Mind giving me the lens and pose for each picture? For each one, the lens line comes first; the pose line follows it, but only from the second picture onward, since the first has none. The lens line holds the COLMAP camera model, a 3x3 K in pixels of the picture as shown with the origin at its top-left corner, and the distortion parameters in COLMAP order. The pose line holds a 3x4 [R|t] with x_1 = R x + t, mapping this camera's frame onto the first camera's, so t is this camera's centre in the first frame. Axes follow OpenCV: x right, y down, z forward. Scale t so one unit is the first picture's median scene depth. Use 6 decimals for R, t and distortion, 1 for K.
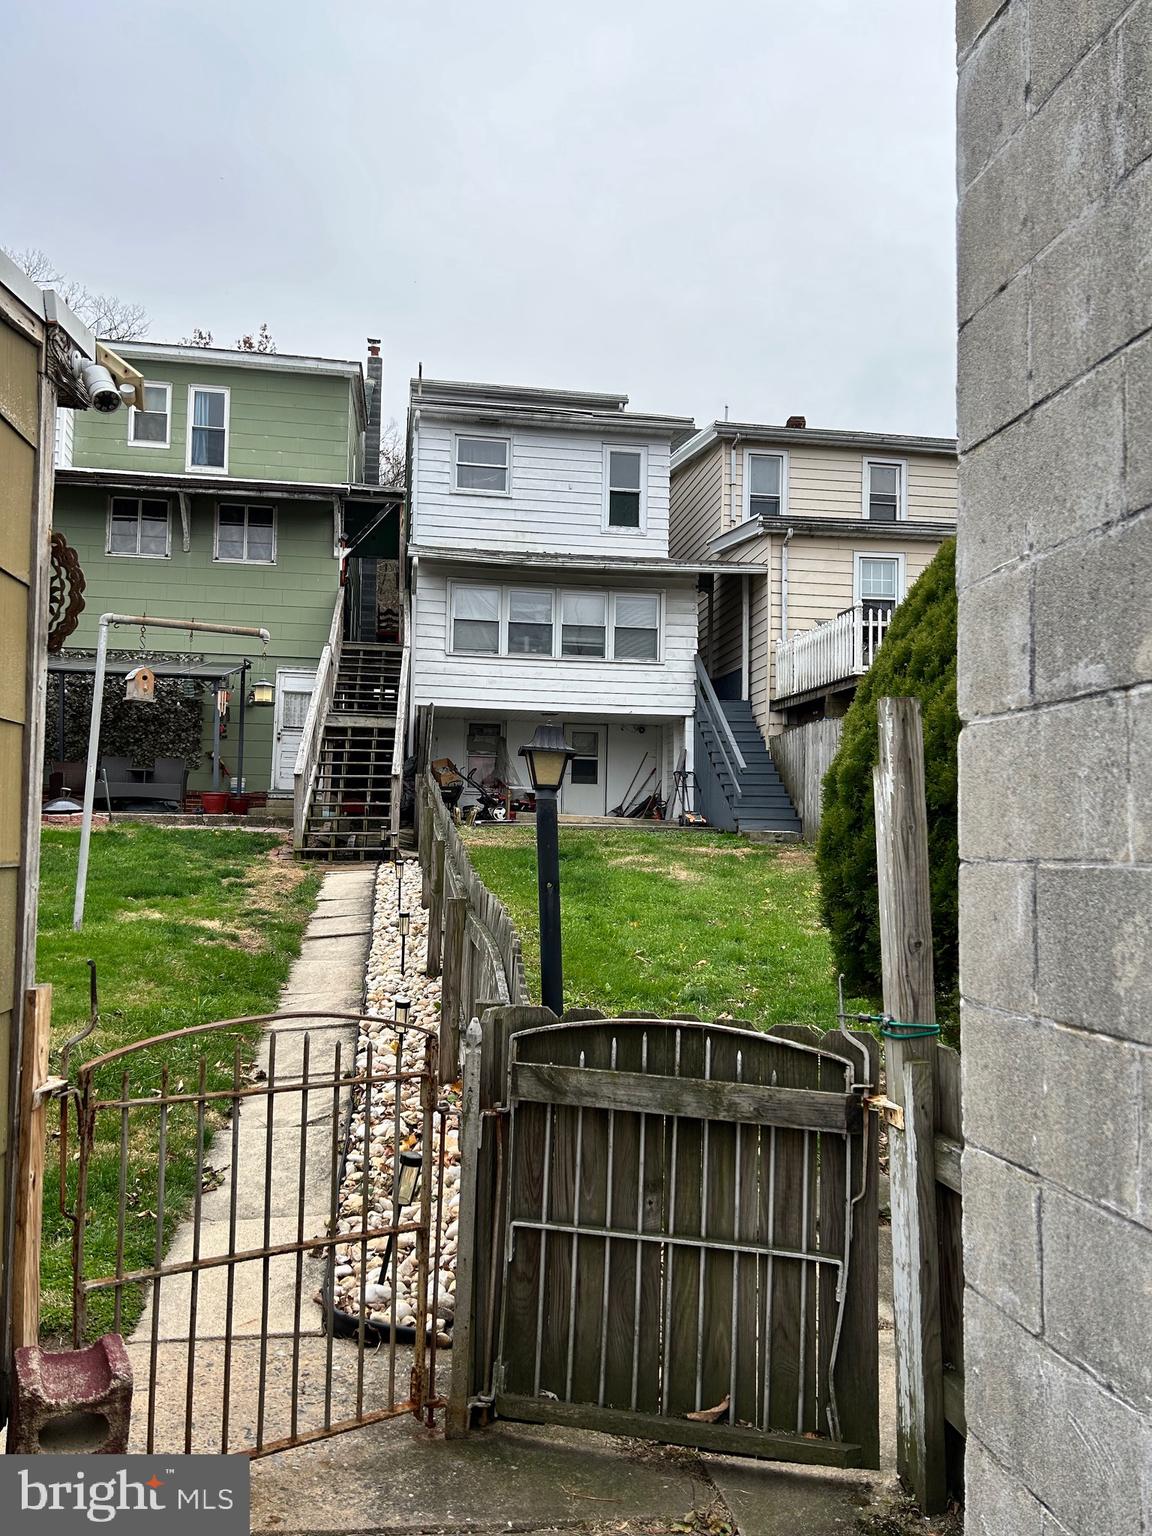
lens RADIAL K [[1148.5, 0, 575.1], [0, 1148.5, 772.1], [0, 0, 1]] dist [0.011701, 0.001039]
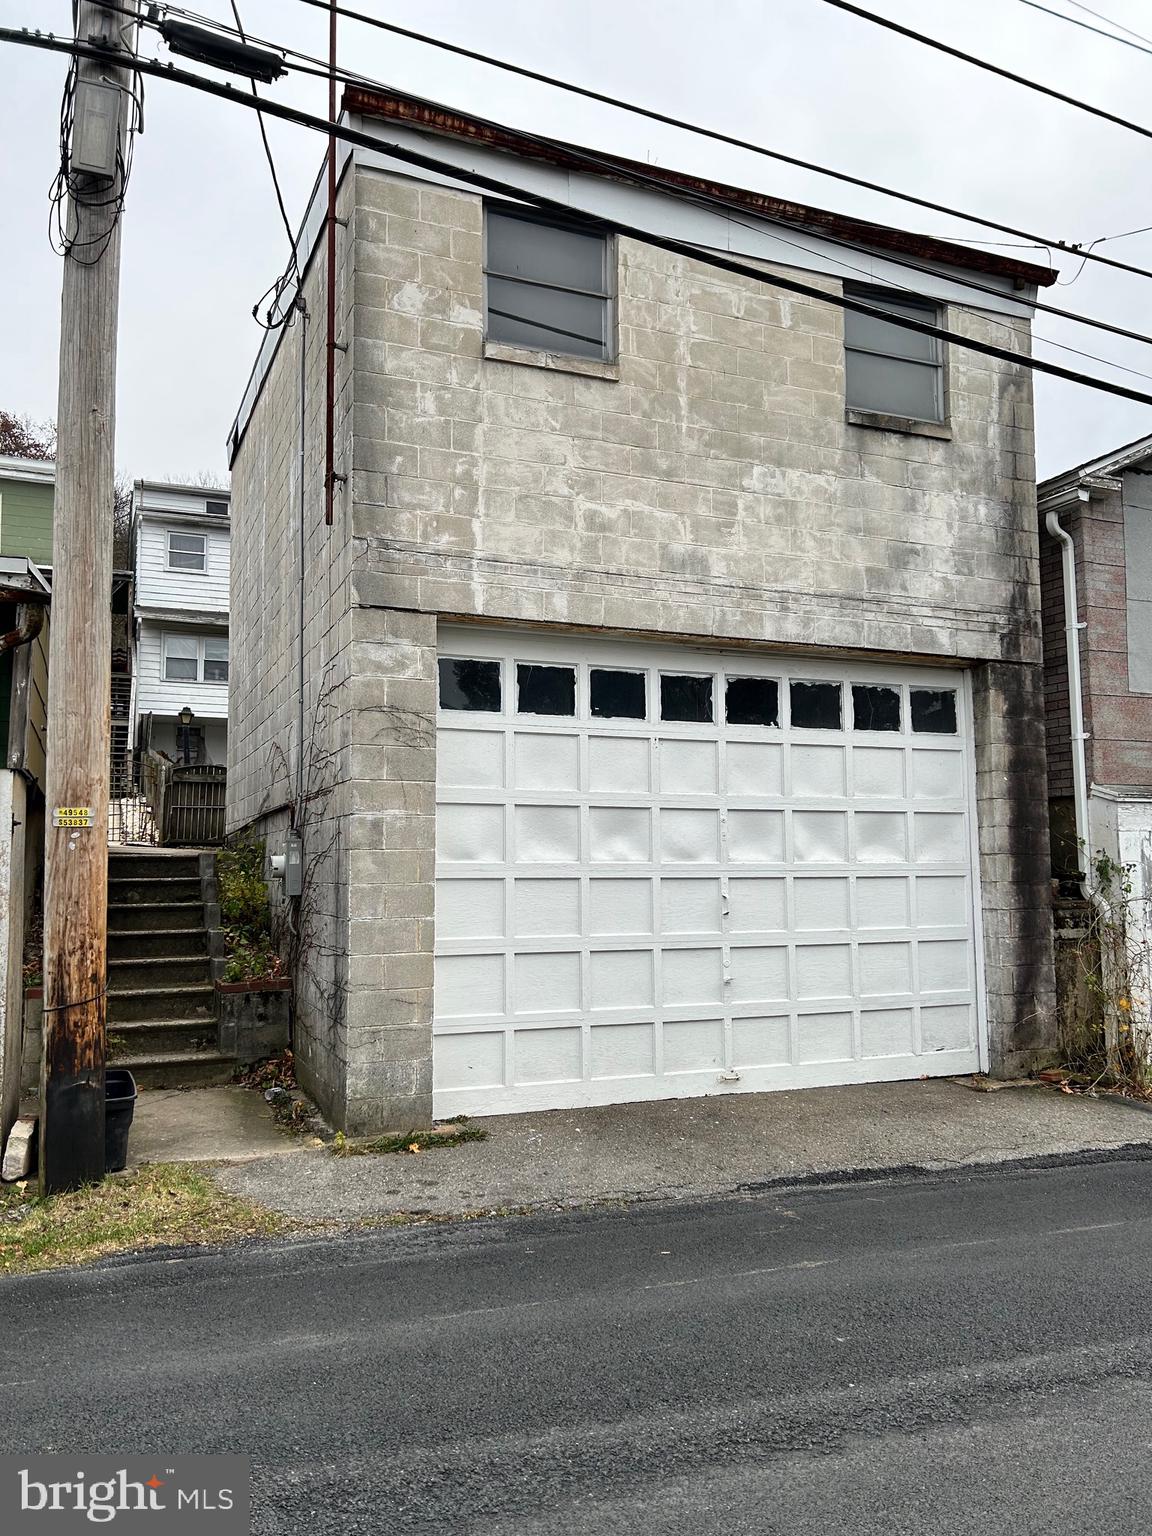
lens RADIAL K [[1148.5, 0, 584.8], [0, 1148.5, 762.5], [0, 0, 1]] dist [0.011701, 0.001039]
pose [[0.971102, -0.001108, 0.238663, 0.066628], [0.007295, 0.999660, -0.025039, 0.046419], [-0.238554, 0.026057, 0.970780, -0.587739]]
